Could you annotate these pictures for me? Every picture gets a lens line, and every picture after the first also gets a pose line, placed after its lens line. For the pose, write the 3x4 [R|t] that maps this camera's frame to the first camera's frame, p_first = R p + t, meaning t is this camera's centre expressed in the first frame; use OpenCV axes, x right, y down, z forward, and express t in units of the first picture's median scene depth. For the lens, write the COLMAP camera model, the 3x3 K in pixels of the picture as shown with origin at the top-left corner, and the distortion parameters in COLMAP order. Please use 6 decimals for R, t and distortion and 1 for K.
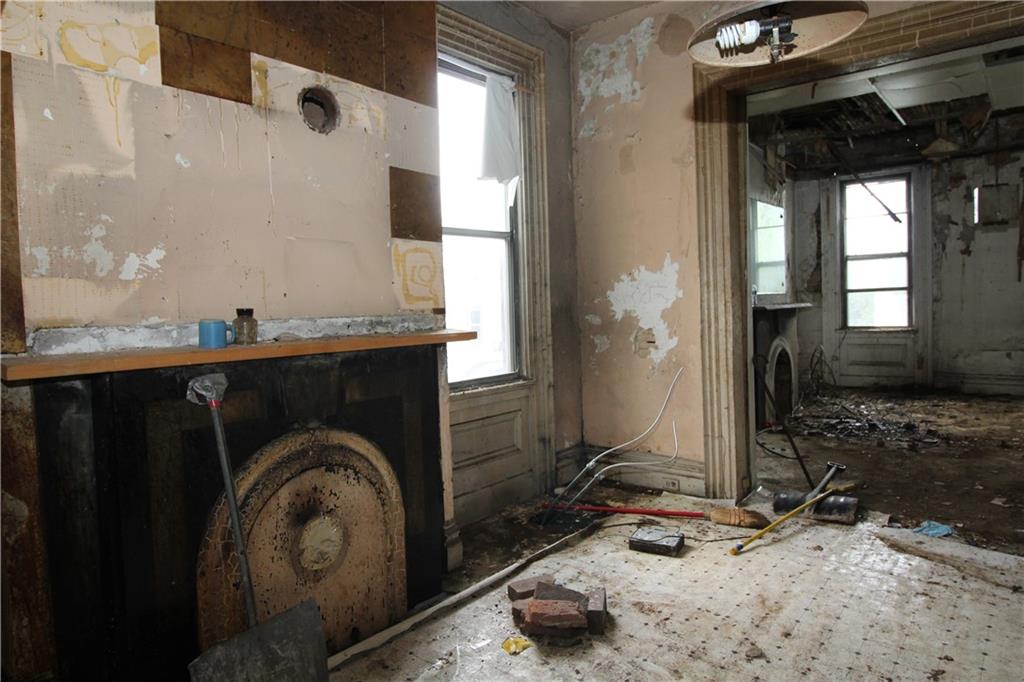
lens RADIAL K [[665.8, 0, 511.0], [0, 665.8, 334.1], [0, 0, 1]] dist [-0.001374, -0.000401]
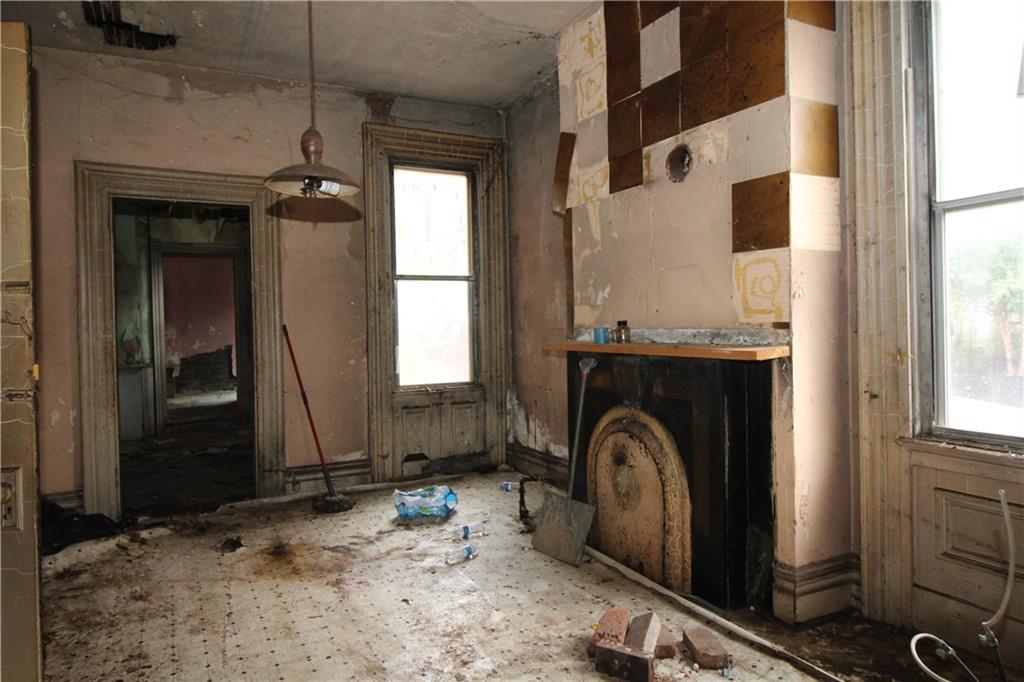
lens RADIAL K [[665.8, 0, 511.5], [0, 665.8, 339.9], [0, 0, 1]] dist [-0.001374, -0.000401]
pose [[-0.405048, 0.058430, -0.912426, 0.968196], [-0.009060, 0.997650, 0.067910, -0.082394], [0.914250, 0.035773, -0.403567, 1.174888]]
